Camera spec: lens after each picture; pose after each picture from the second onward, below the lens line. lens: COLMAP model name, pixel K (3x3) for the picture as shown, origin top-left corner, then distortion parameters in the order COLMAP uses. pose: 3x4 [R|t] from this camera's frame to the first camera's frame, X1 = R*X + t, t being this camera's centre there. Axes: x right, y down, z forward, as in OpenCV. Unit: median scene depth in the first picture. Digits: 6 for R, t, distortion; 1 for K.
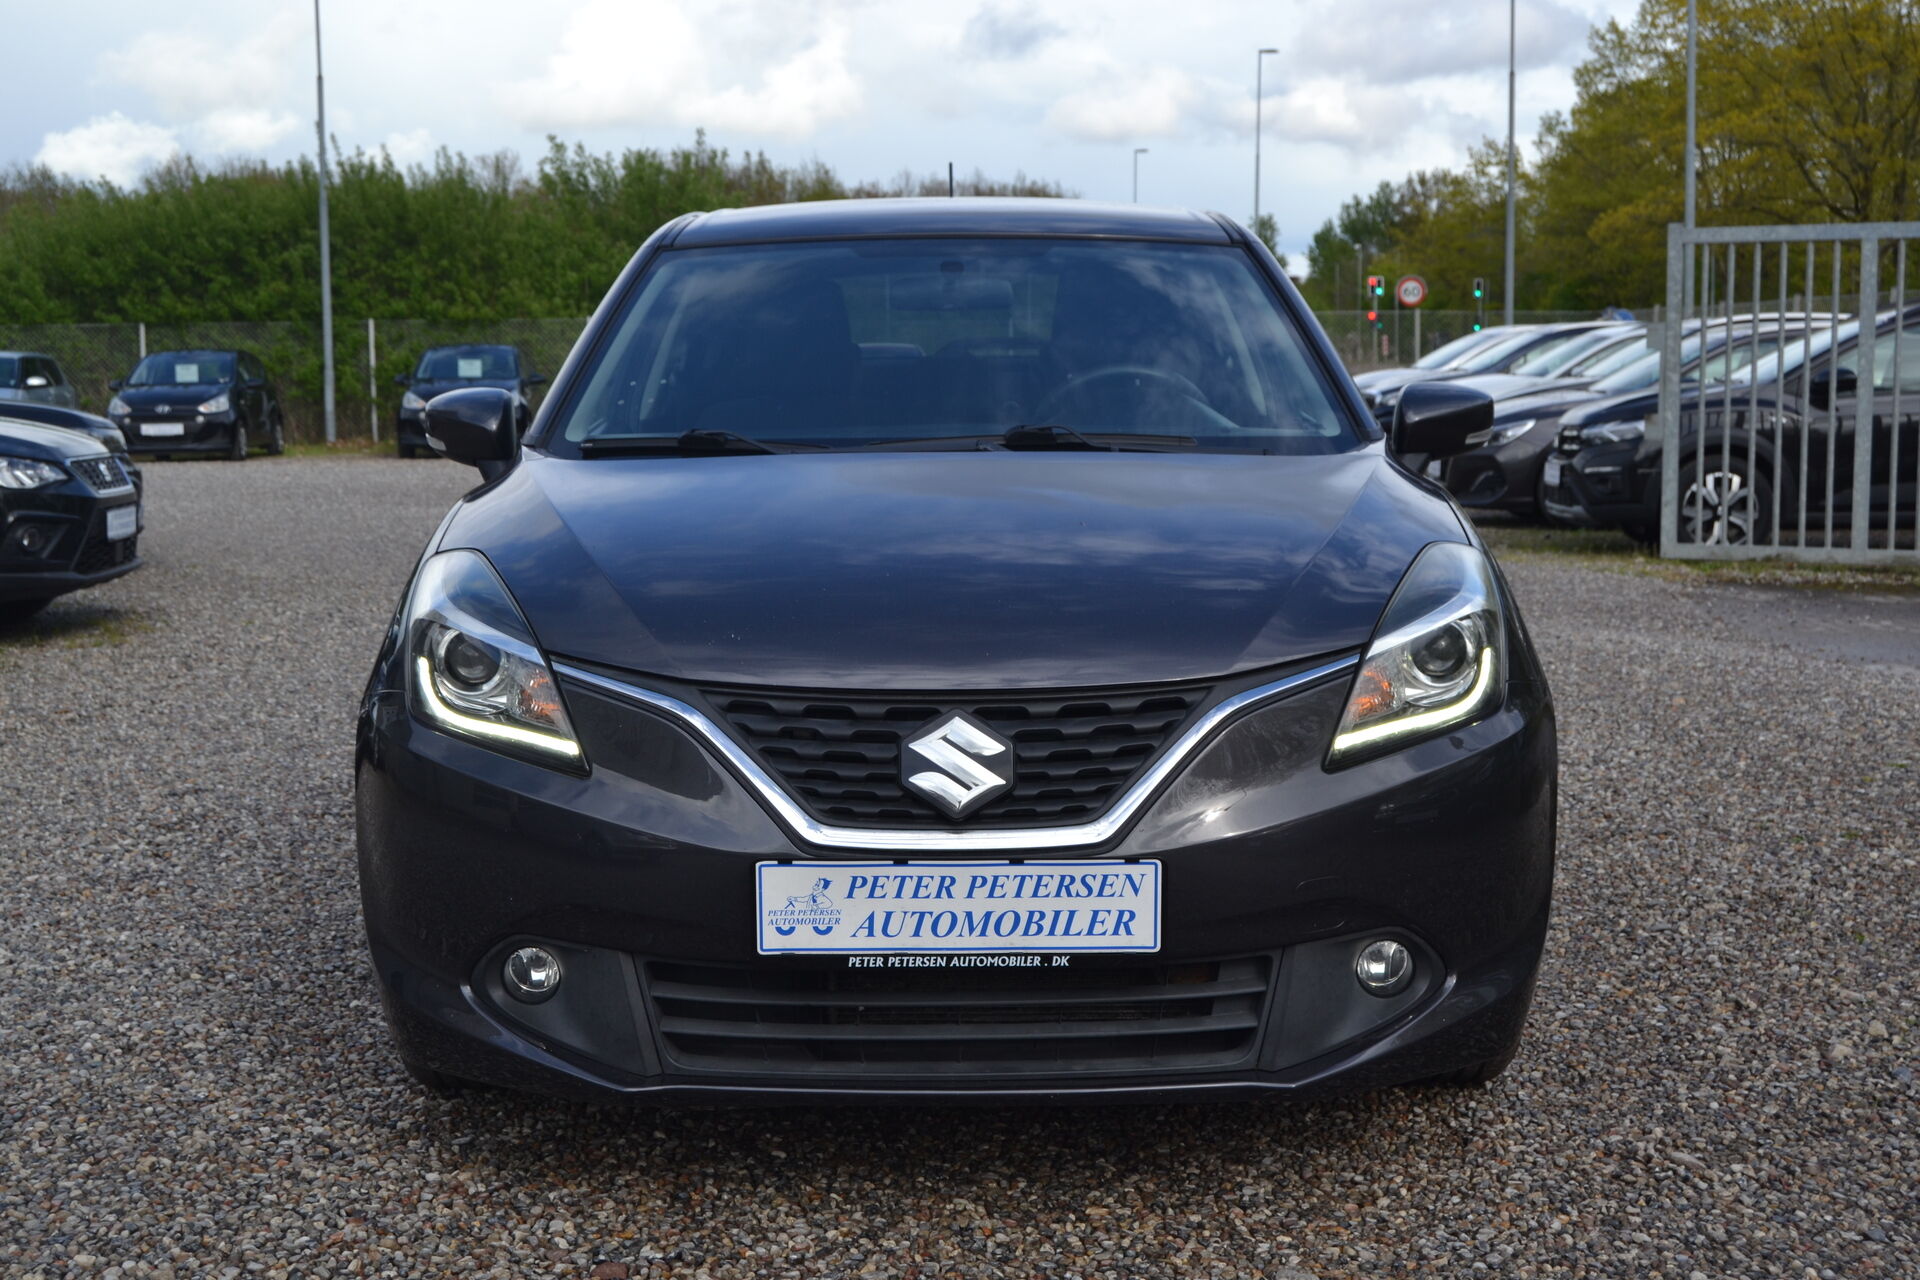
lens RADIAL K [[2358.6, 0, 960.0], [0, 2358.6, 640.0], [0, 0, 1]] dist [-0.018518, 0.001569]
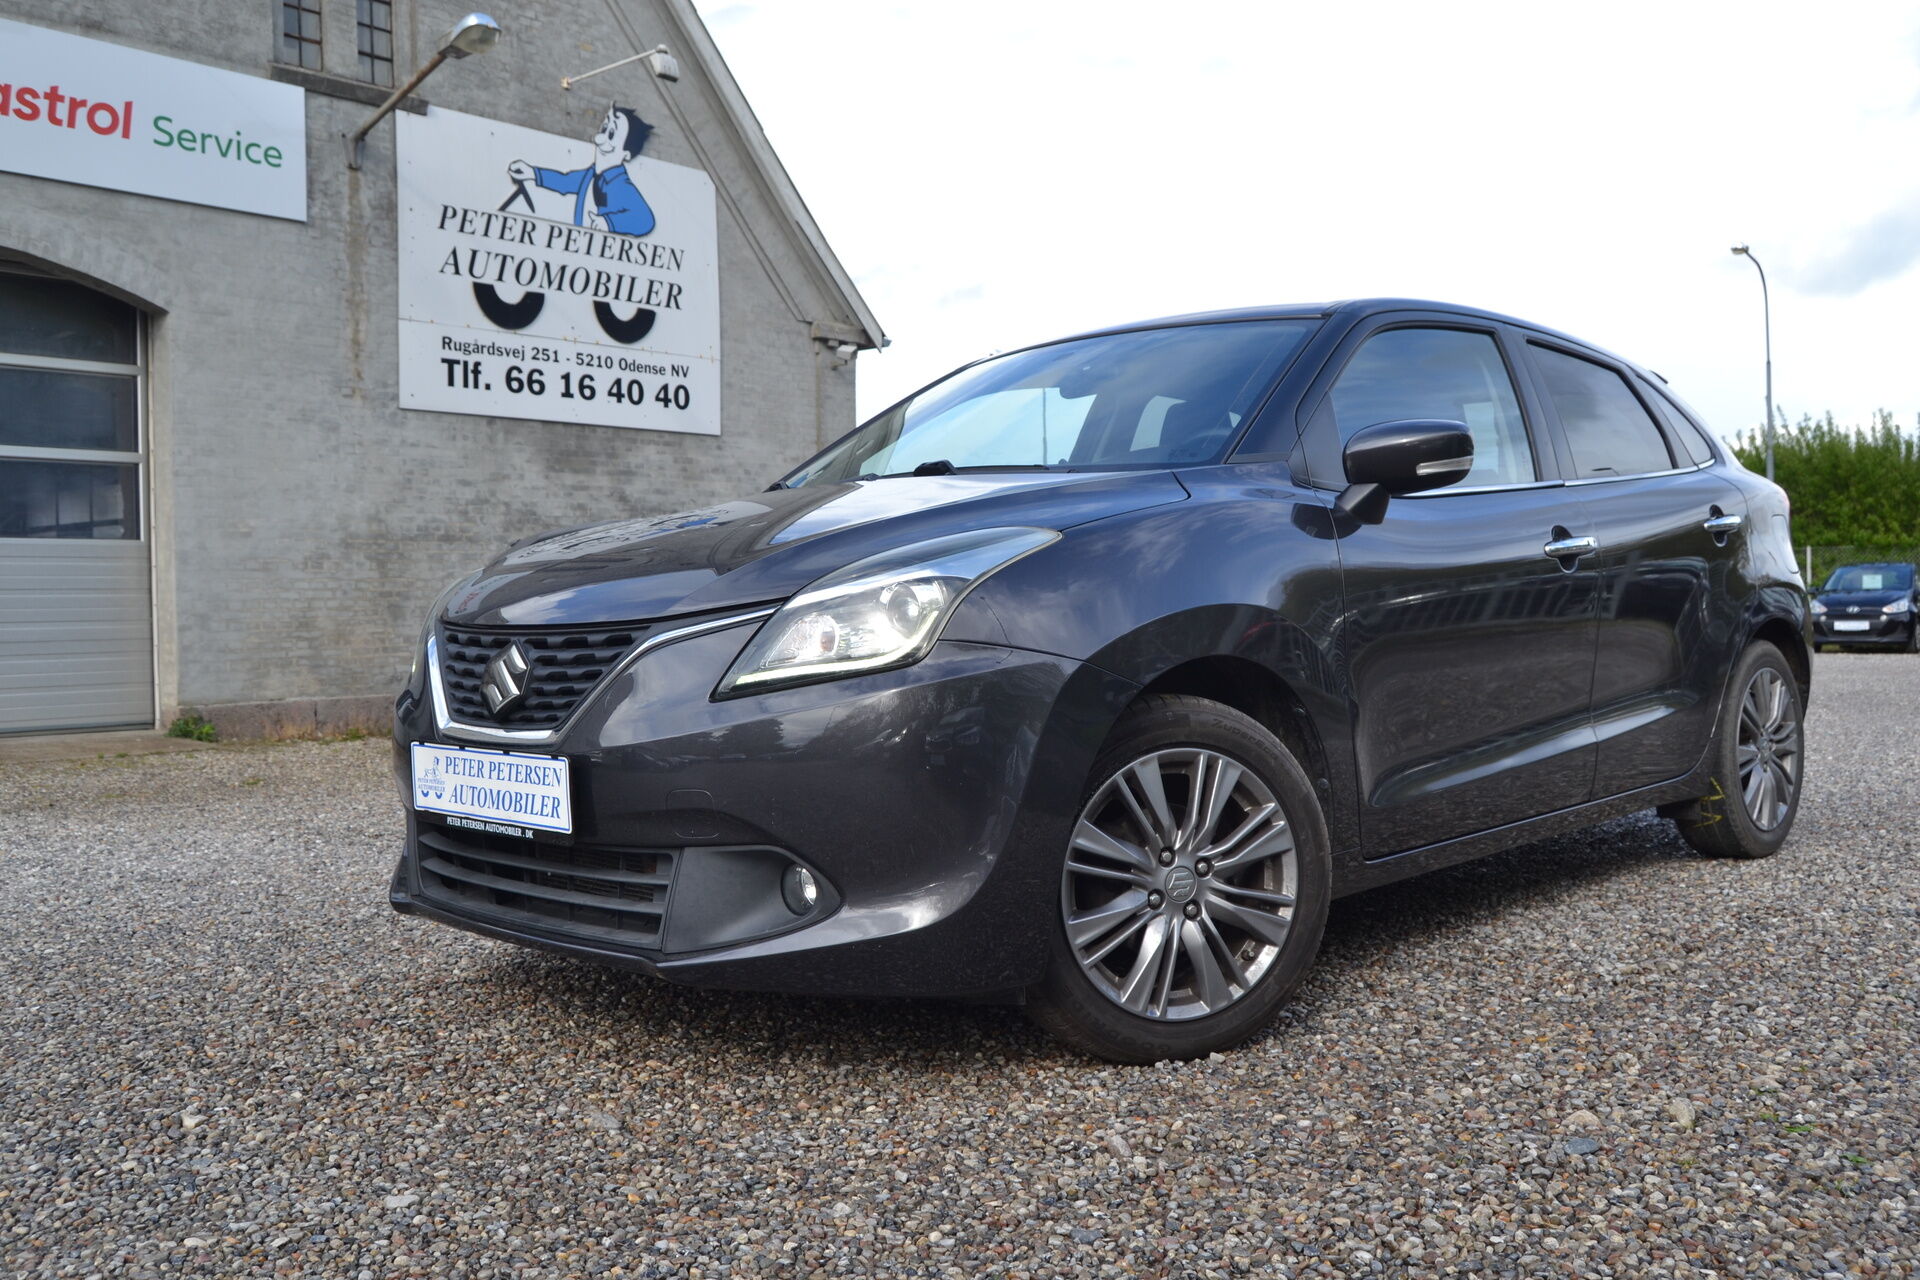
lens RADIAL K [[1729.3, 0, 960.0], [0, 1729.3, 640.0], [0, 0, 1]] dist [-0.112588, 0.034378]
pose [[0.711938, 0.010530, -0.702163, 0.862639], [-0.075277, 0.995271, -0.061400, 0.070703], [0.698196, 0.096570, 0.709363, 0.490891]]
